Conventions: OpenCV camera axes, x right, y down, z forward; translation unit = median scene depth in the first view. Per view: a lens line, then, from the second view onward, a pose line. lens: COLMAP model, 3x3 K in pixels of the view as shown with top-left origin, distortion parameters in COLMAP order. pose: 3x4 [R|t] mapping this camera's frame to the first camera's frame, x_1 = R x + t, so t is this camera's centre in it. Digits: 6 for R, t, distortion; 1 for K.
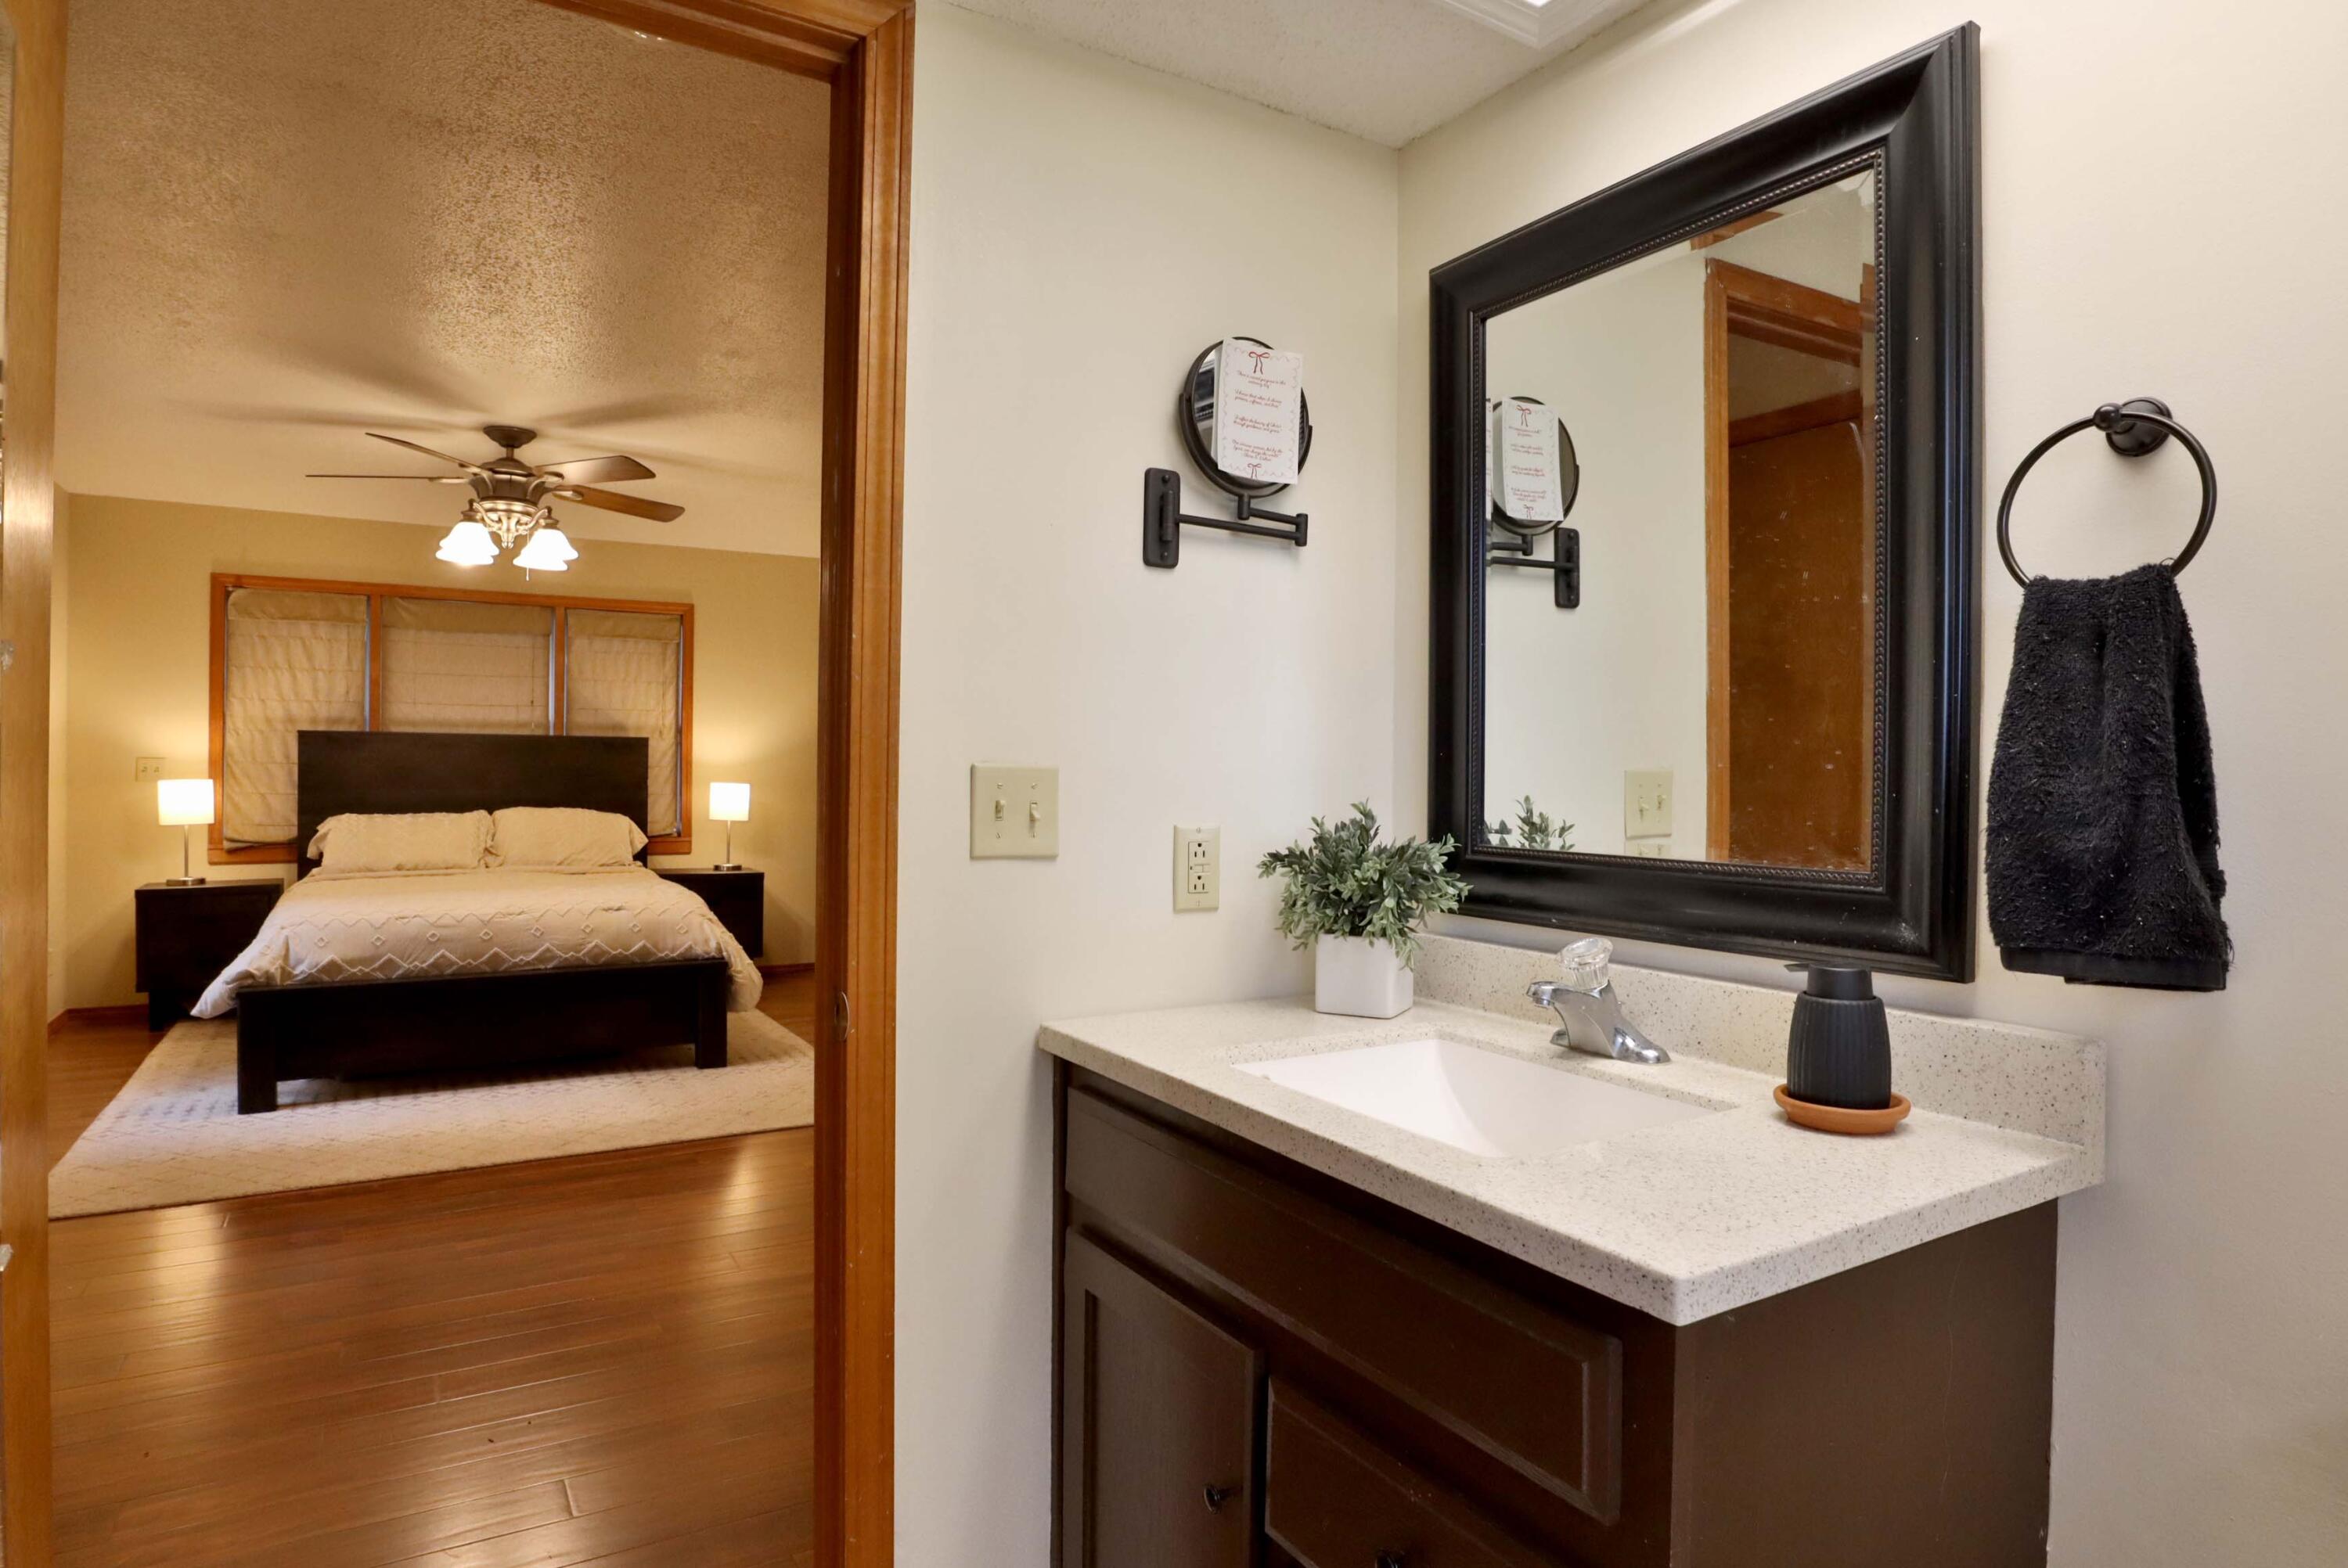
lens RADIAL K [[1309.1, 0, 1182.7], [0, 1309.1, 767.7], [0, 0, 1]] dist [-0.032453, 0.001098]
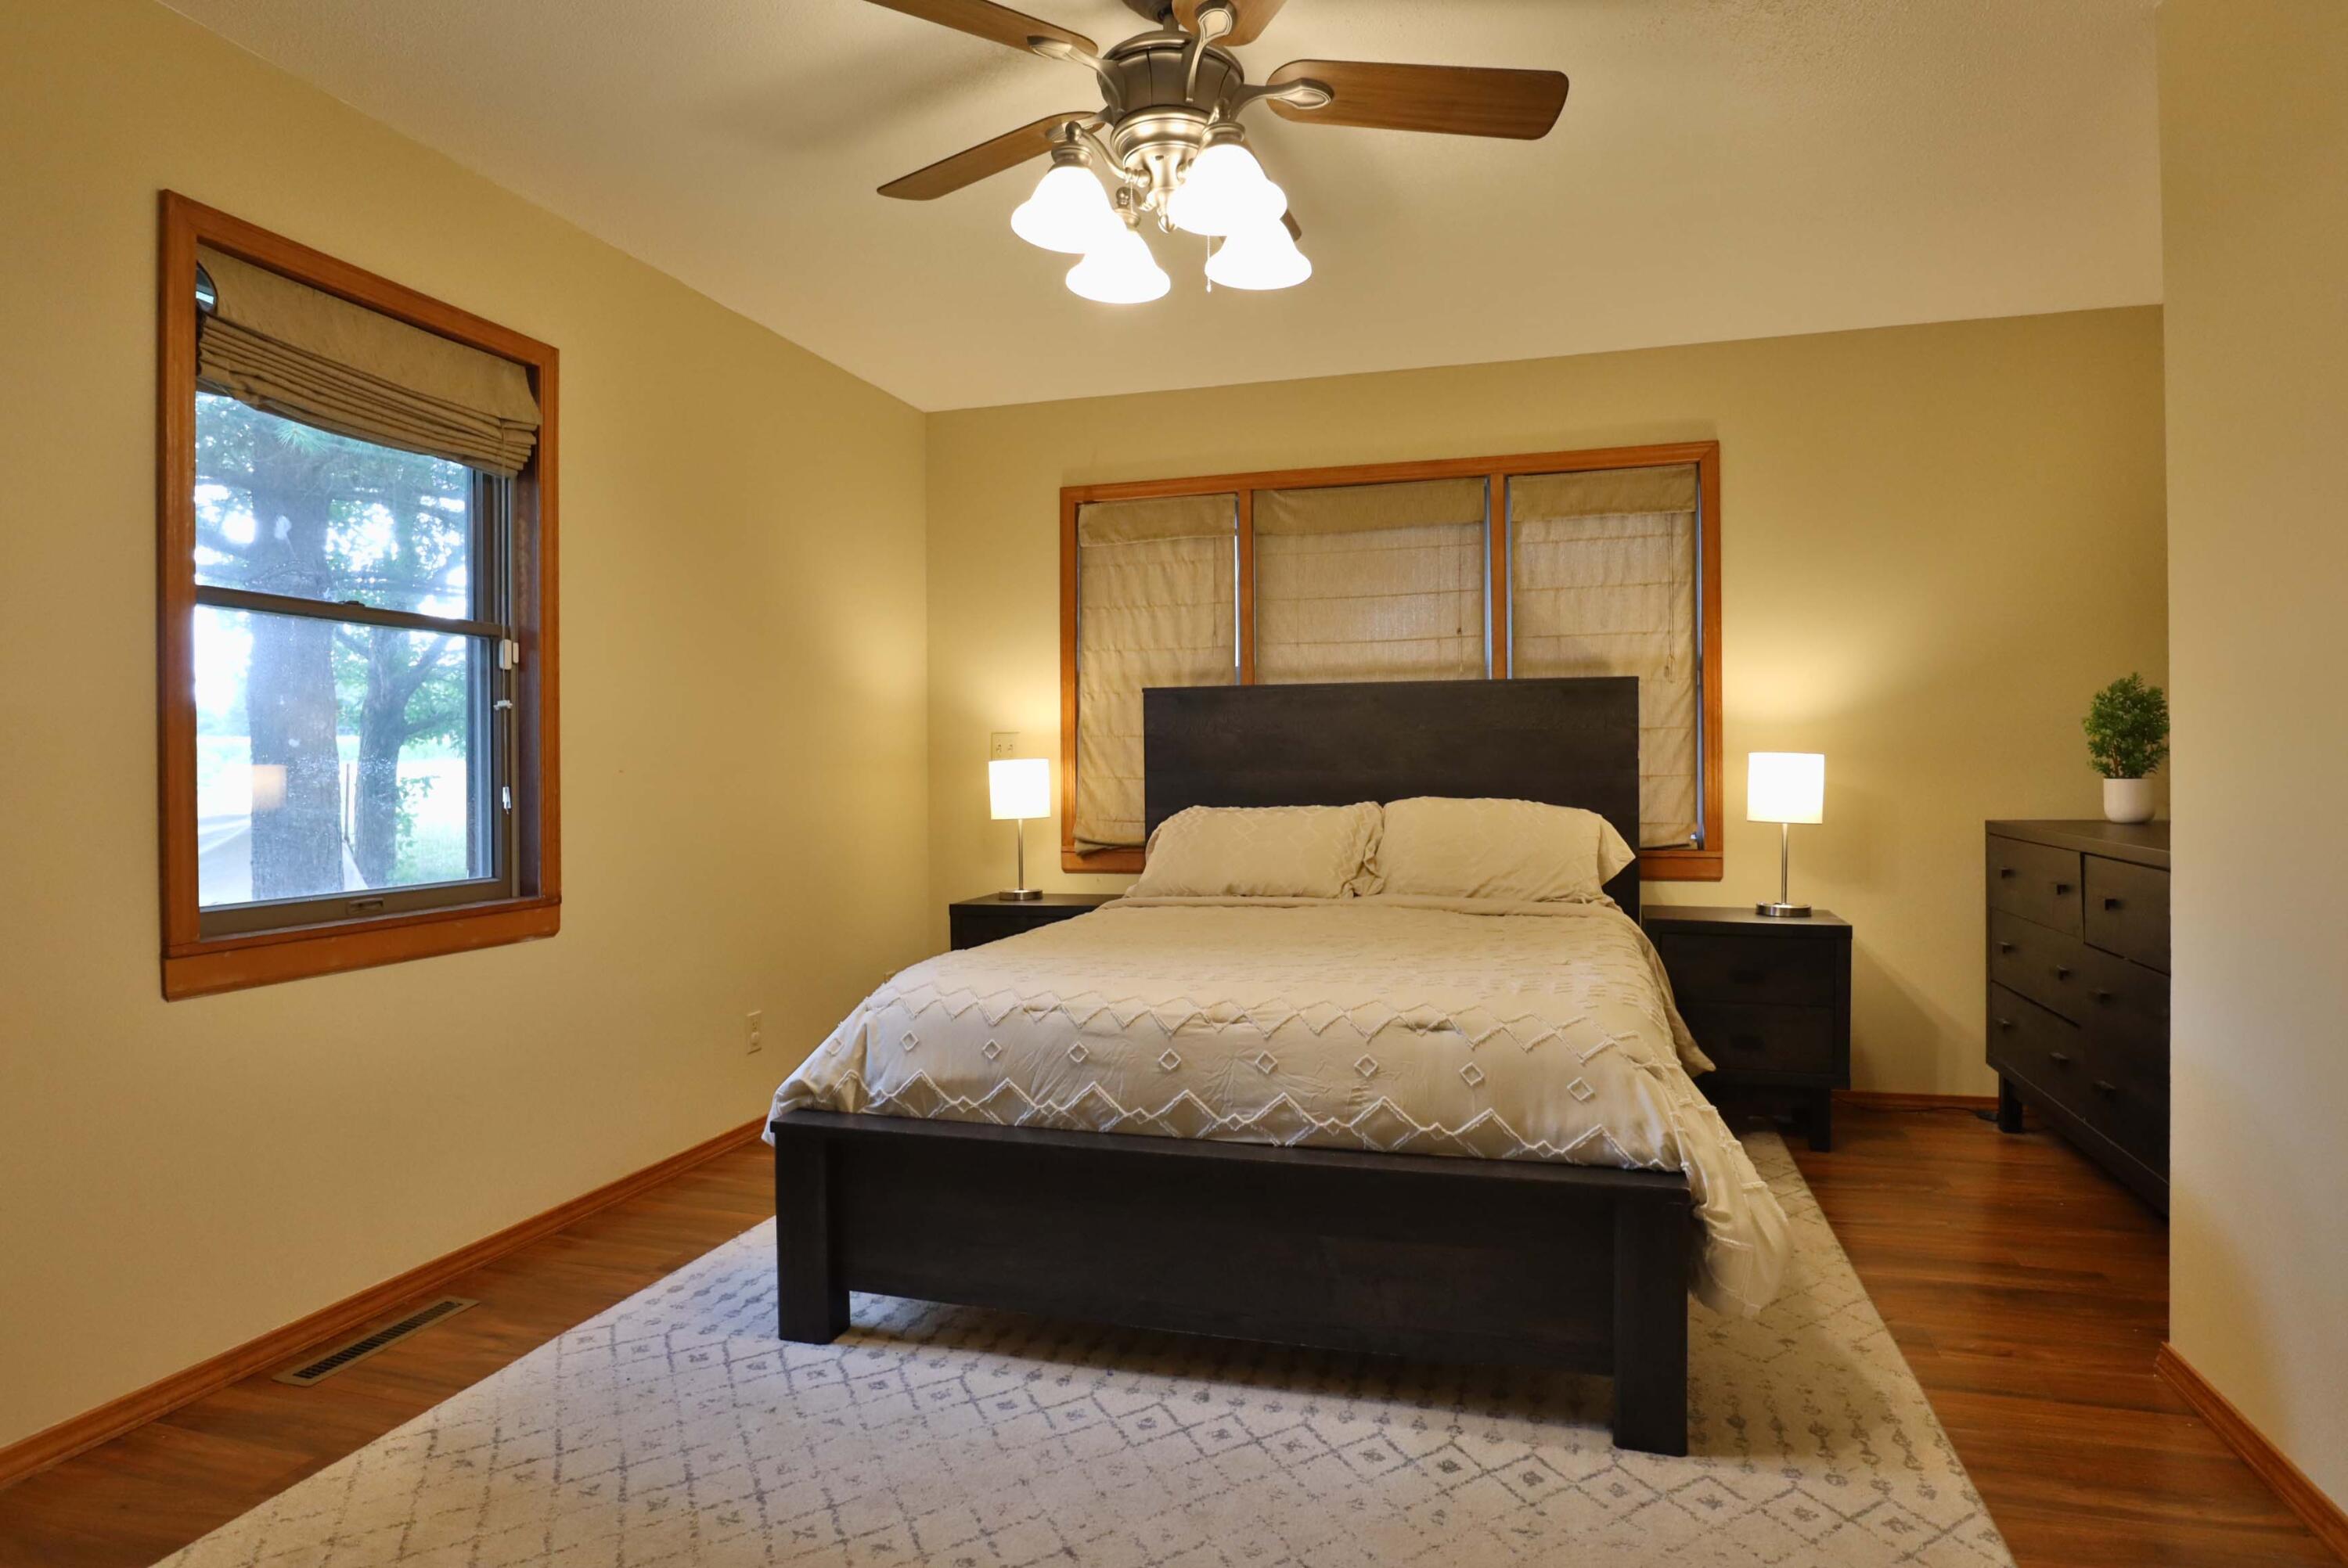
lens RADIAL K [[1309.1, 0, 1182.7], [0, 1309.1, 767.7], [0, 0, 1]] dist [-0.032453, 0.001098]
pose [[0.670610, -0.014678, -0.741665, -0.133810], [0.017261, 0.999842, -0.004180, 0.017957], [0.741609, -0.009999, 0.670757, 0.521655]]
